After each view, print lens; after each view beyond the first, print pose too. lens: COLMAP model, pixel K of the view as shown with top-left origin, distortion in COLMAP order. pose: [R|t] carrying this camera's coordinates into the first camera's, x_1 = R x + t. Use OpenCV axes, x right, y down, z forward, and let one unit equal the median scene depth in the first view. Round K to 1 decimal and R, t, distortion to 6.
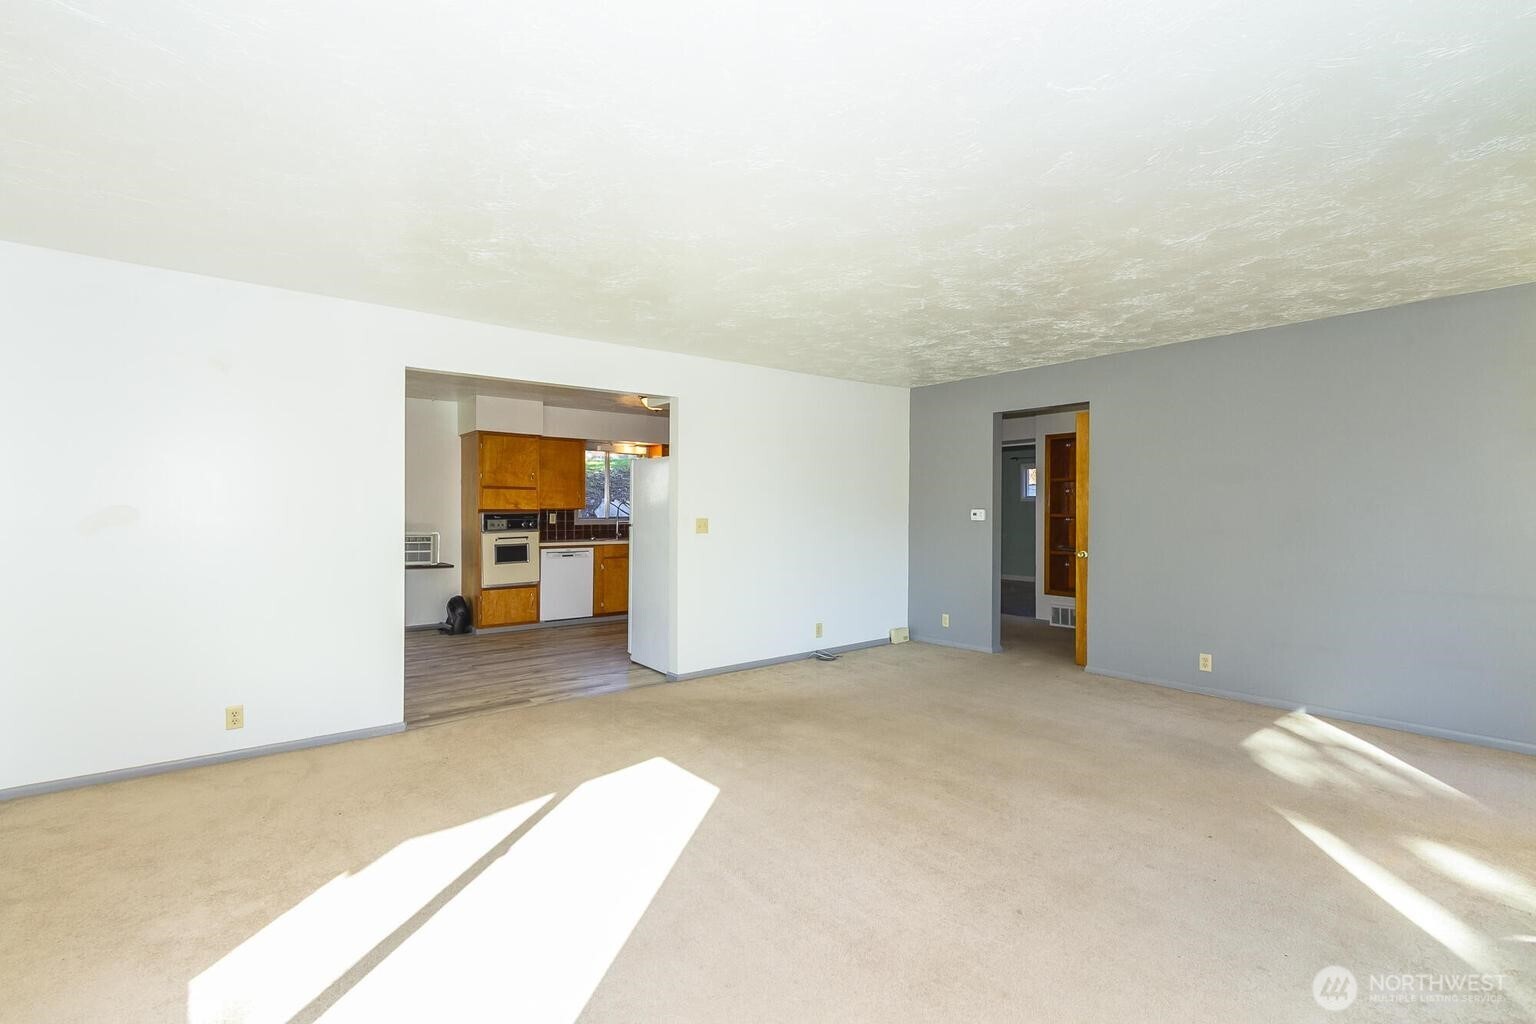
lens RADIAL K [[712.2, 0, 759.8], [0, 712.2, 514.0], [0, 0, 1]] dist [-0.016183, -0.000194]
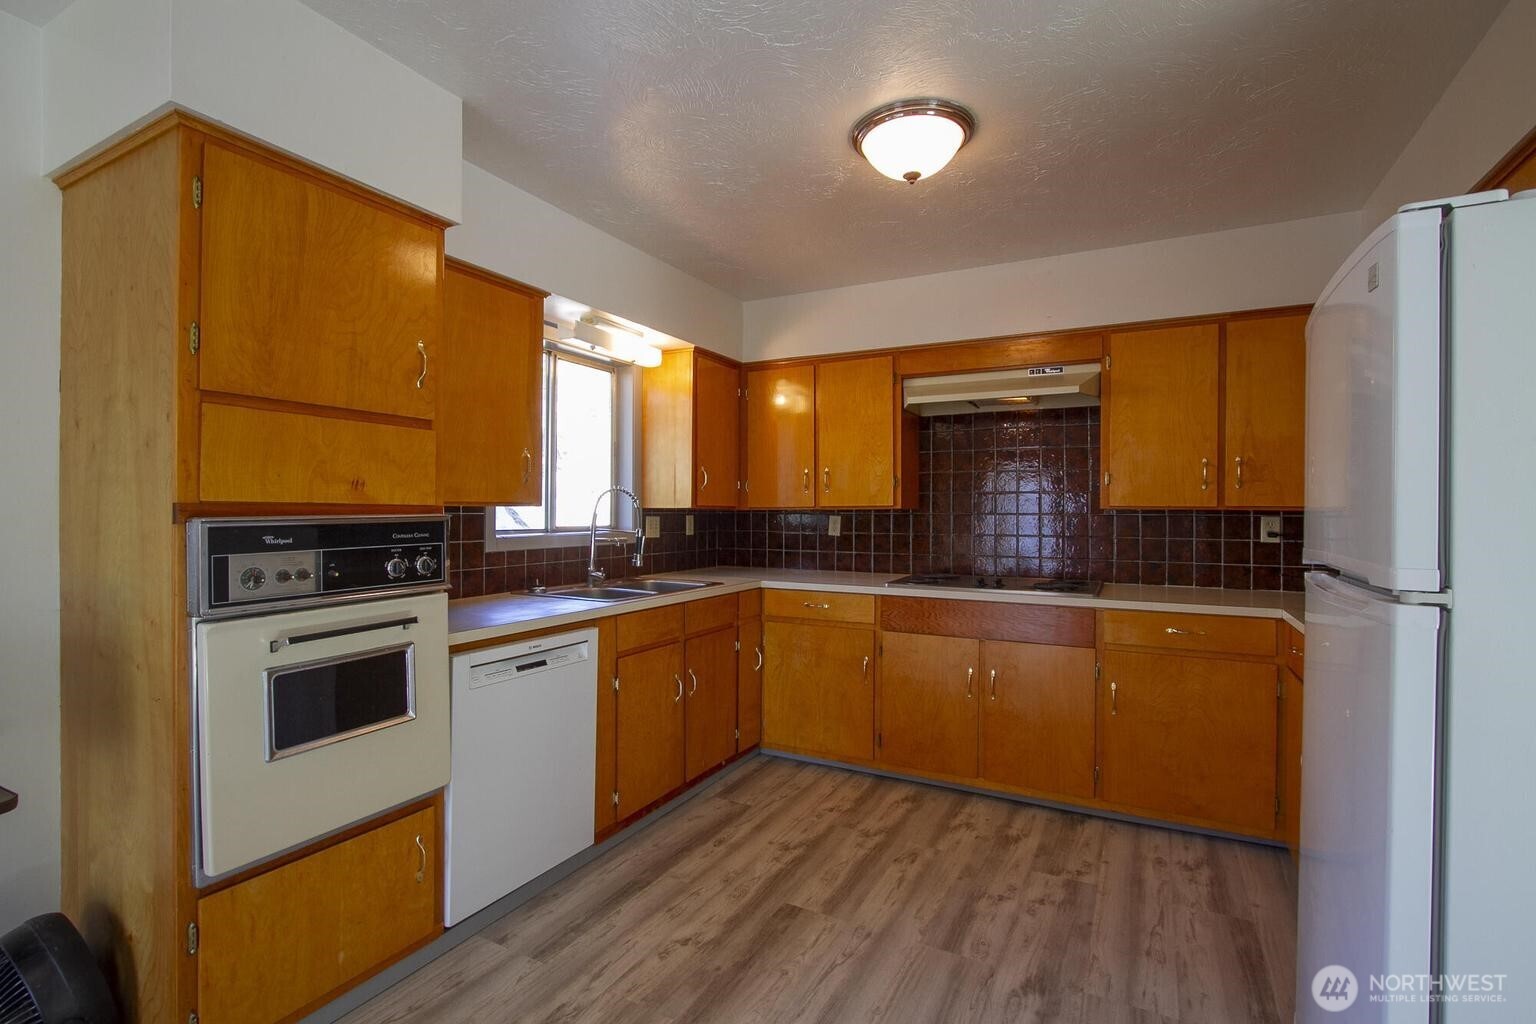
lens RADIAL K [[712.2, 0, 773.7], [0, 712.2, 509.8], [0, 0, 1]] dist [-0.016183, -0.000194]
pose [[0.915721, 0.004513, 0.401789, -0.312967], [-0.001877, 0.999974, -0.006954, -0.003553], [-0.401810, 0.005614, 0.915706, 0.731642]]
